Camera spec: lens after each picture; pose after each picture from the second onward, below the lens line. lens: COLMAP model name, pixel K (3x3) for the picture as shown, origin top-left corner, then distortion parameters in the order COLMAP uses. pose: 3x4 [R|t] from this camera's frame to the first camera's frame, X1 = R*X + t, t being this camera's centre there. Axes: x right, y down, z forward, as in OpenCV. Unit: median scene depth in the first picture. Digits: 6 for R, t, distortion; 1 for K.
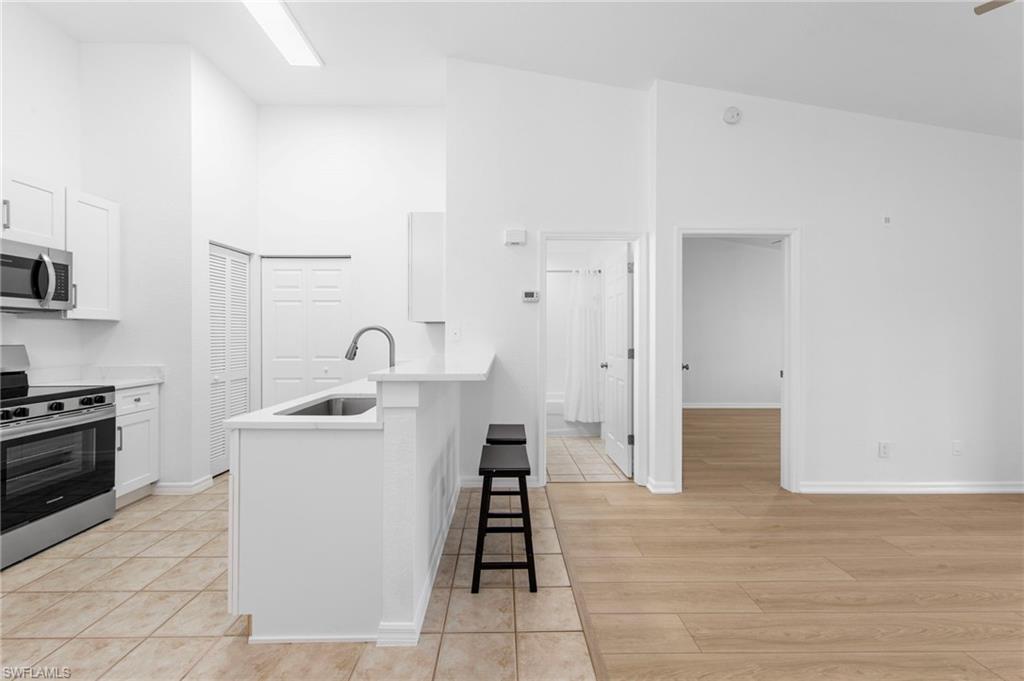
lens RADIAL K [[406.5, 0, 509.7], [0, 406.5, 333.7], [0, 0, 1]] dist [0.000261, -0.000043]
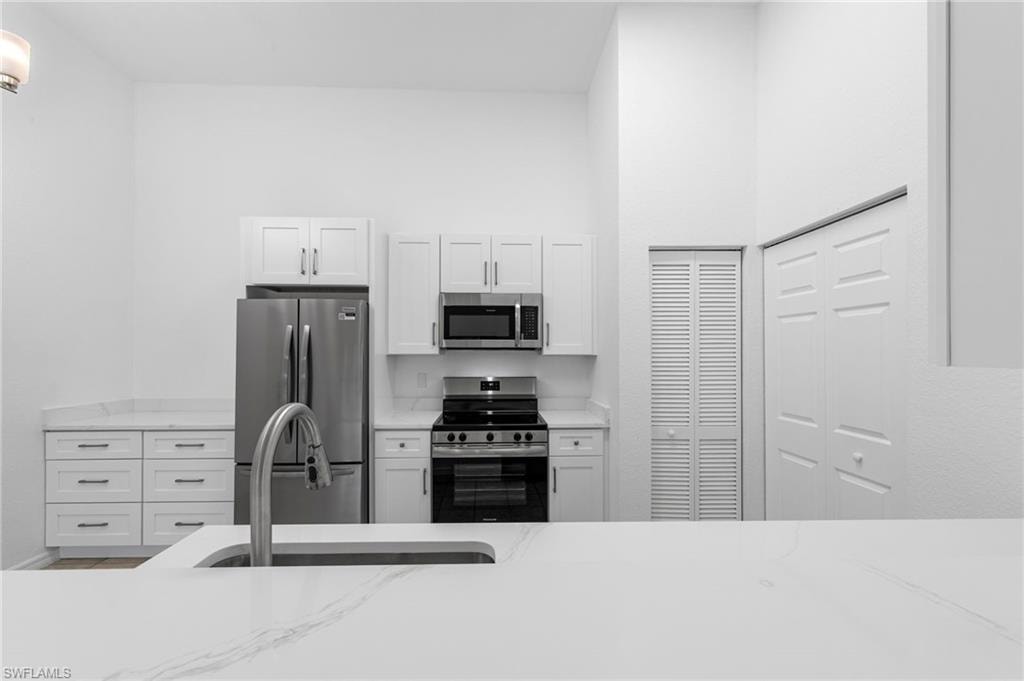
lens RADIAL K [[402.9, 0, 508.2], [0, 402.9, 348.8], [0, 0, 1]] dist [0.000098, -0.000046]
pose [[0.012591, -0.006614, -0.999899, -0.005822], [0.001829, 0.999977, -0.006591, -0.048011], [0.999919, -0.001745, 0.012602, 0.904951]]
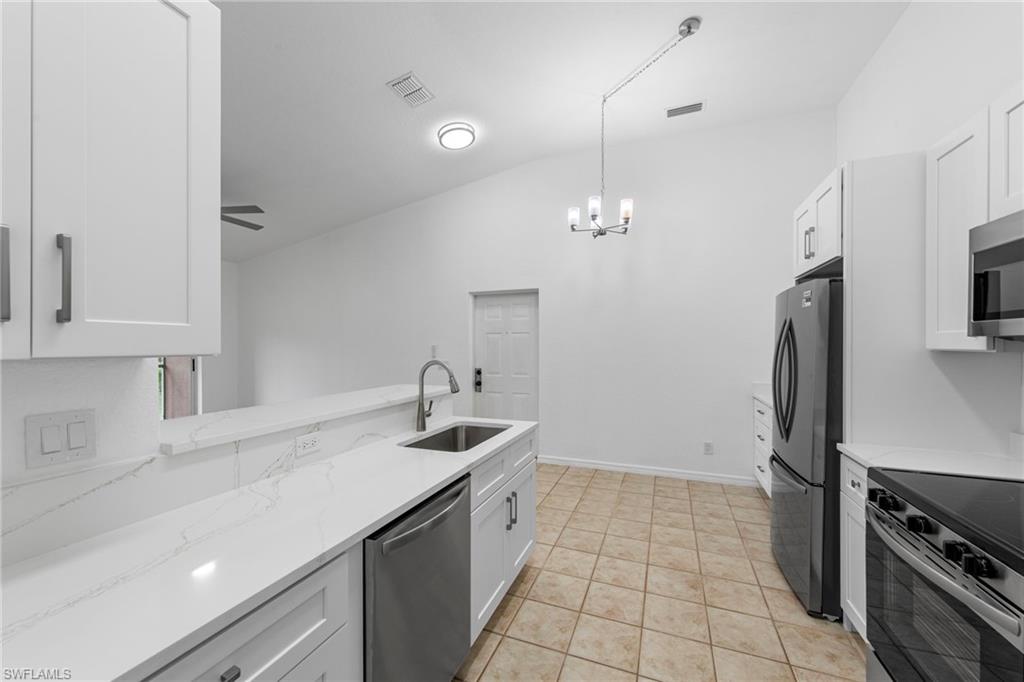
lens RADIAL K [[400.5, 0, 508.3], [0, 400.5, 343.1], [0, 0, 1]] dist [0.000826, 0.000124]
pose [[-0.921992, 0.000530, 0.387208, -0.714954], [-0.001407, 0.999988, -0.004720, -0.047699], [-0.387206, -0.004897, -0.921980, 1.476810]]
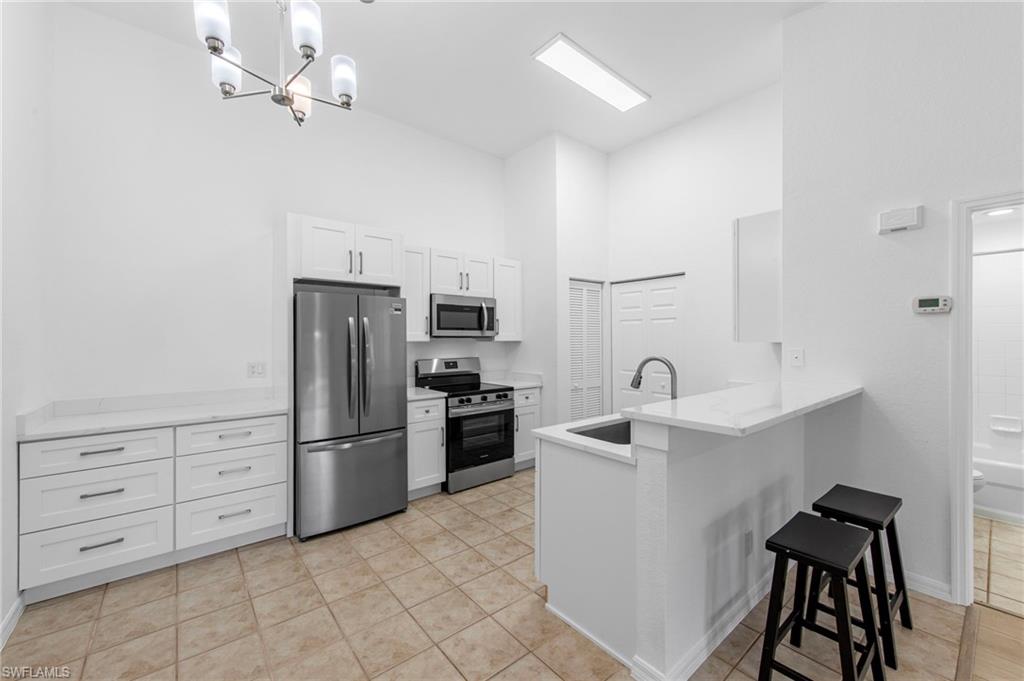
lens RADIAL K [[404.1, 0, 508.1], [0, 404.1, 338.0], [0, 0, 1]] dist [0.000980, -0.000001]
pose [[0.619269, -0.002188, -0.785176, 0.170834], [0.004654, 0.999989, 0.000884, -0.051932], [0.785165, -0.004202, 0.619272, 0.076030]]
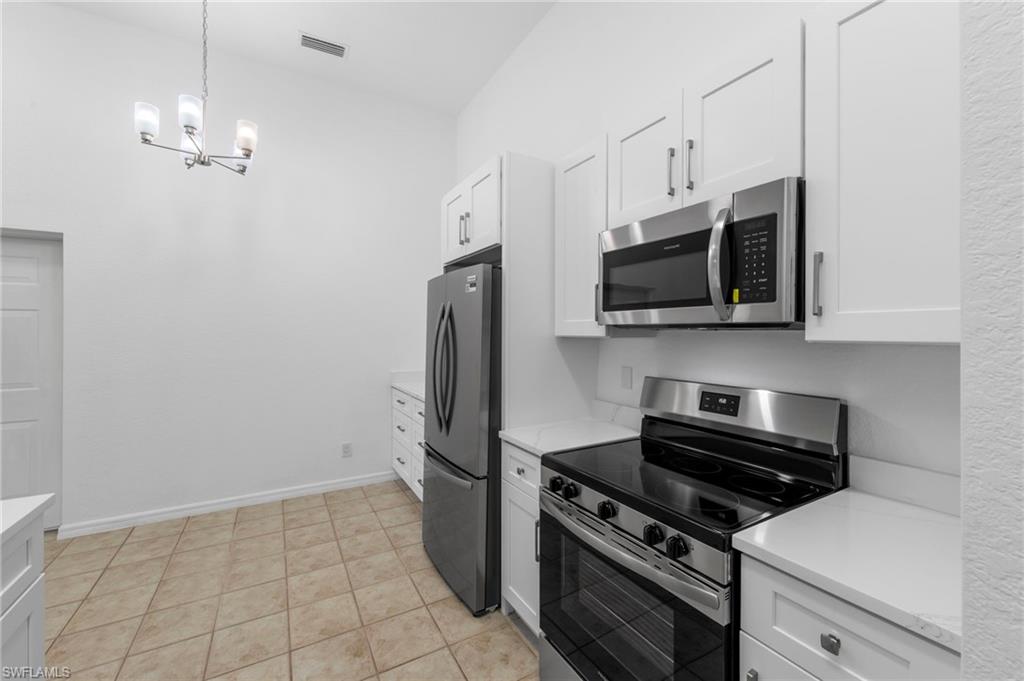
lens RADIAL K [[406.8, 0, 504.8], [0, 406.8, 331.5], [0, 0, 1]] dist [0.001073, 0.000094]
pose [[-0.879347, -0.001811, -0.476178, -0.644752], [-0.000394, 0.999995, -0.003074, -0.047438], [0.476181, -0.002516, -0.879344, 1.229160]]
